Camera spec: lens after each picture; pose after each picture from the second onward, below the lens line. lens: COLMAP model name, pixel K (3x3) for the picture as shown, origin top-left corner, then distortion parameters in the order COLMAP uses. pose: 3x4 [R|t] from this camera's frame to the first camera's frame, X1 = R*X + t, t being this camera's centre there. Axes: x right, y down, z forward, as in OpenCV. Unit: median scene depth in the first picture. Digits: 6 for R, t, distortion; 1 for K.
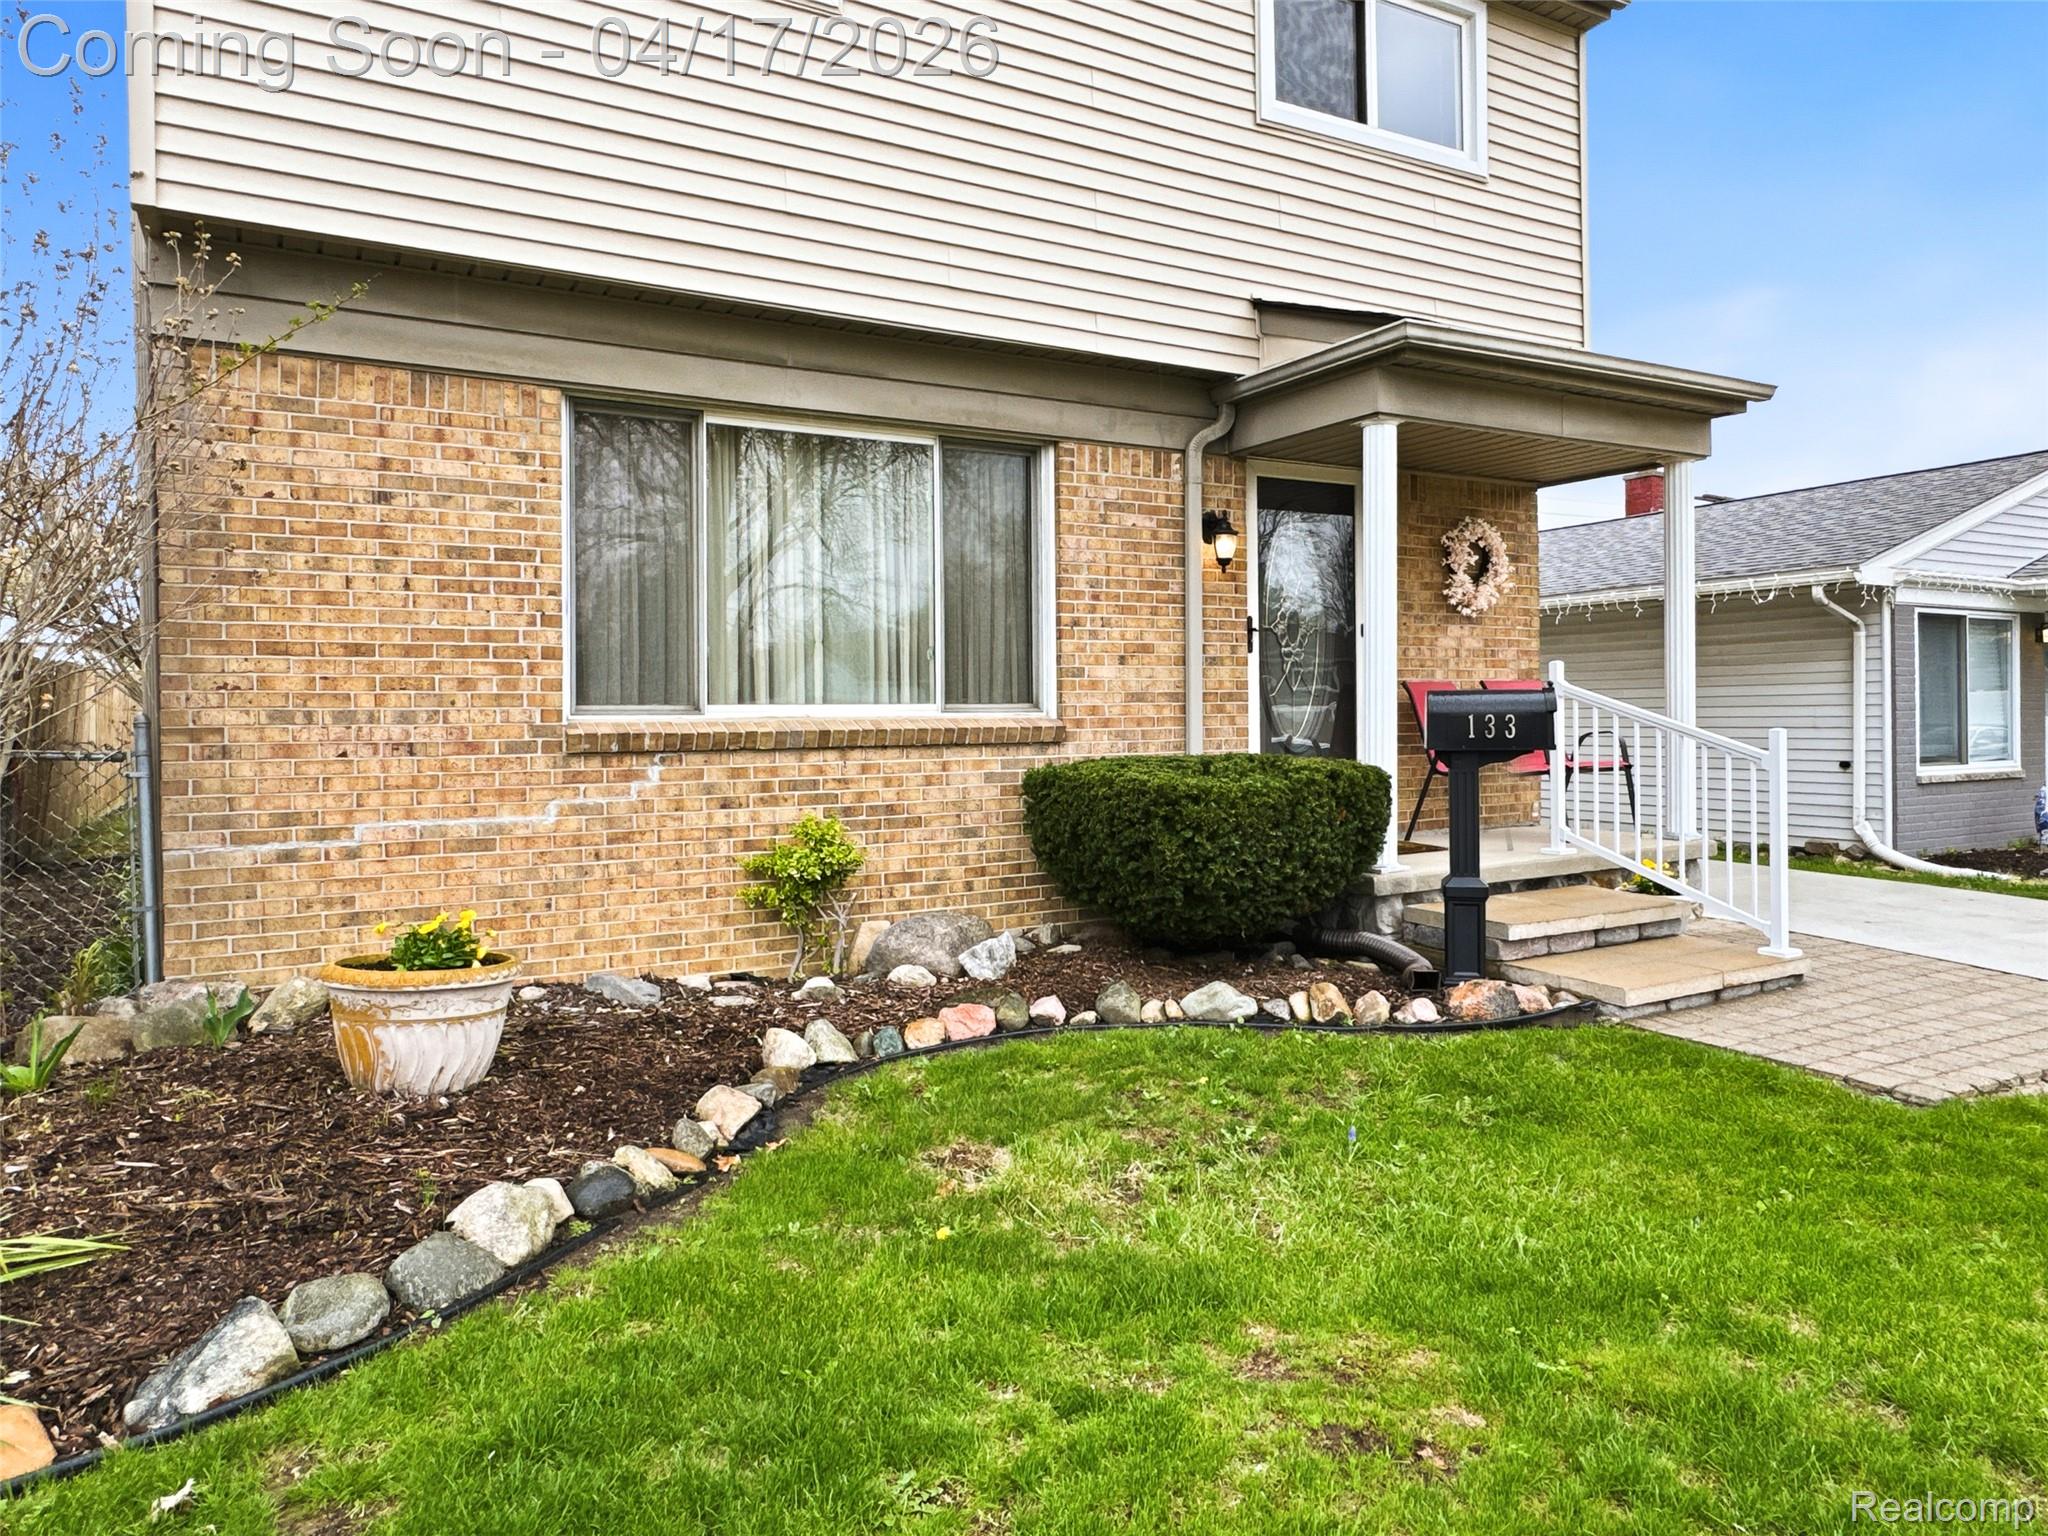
lens RADIAL K [[1168.9, 0, 931.1], [0, 1168.9, 851.3], [0, 0, 1]] dist [-0.000995, 0.001070]
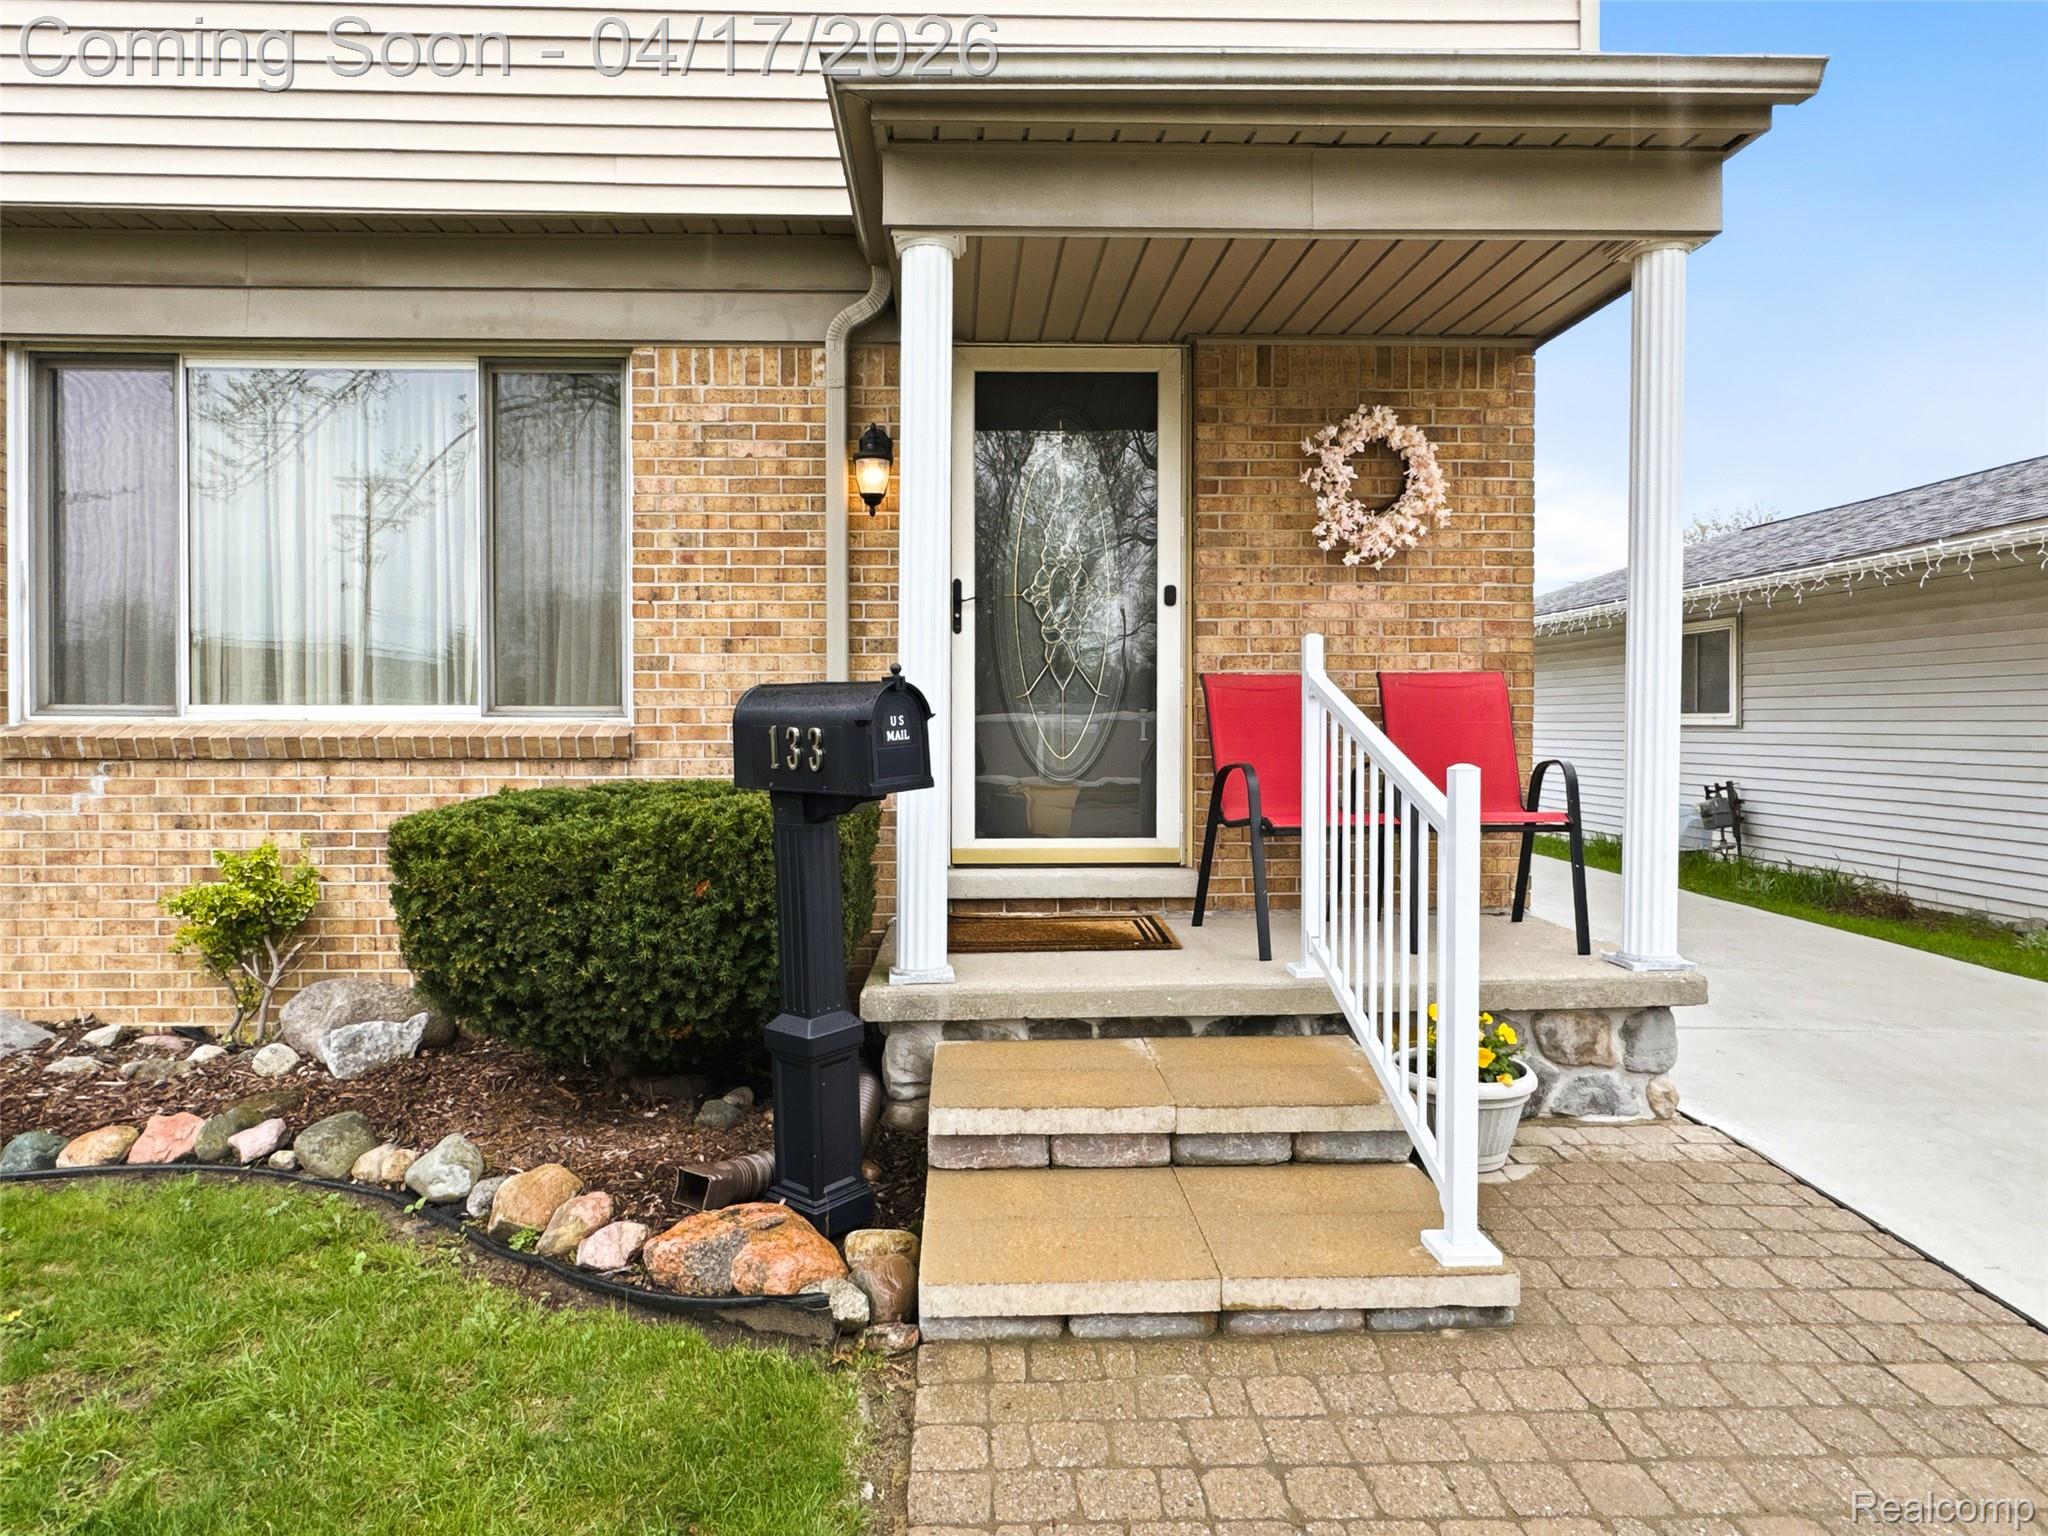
lens RADIAL K [[1168.9, 0, 931.1], [0, 1168.9, 851.3], [0, 0, 1]] dist [-0.000995, 0.001070]
pose [[0.915954, 0.054203, -0.397605, 0.623136], [-0.056052, 0.998403, 0.006982, -0.054388], [0.397349, 0.015892, 0.917530, 0.431447]]
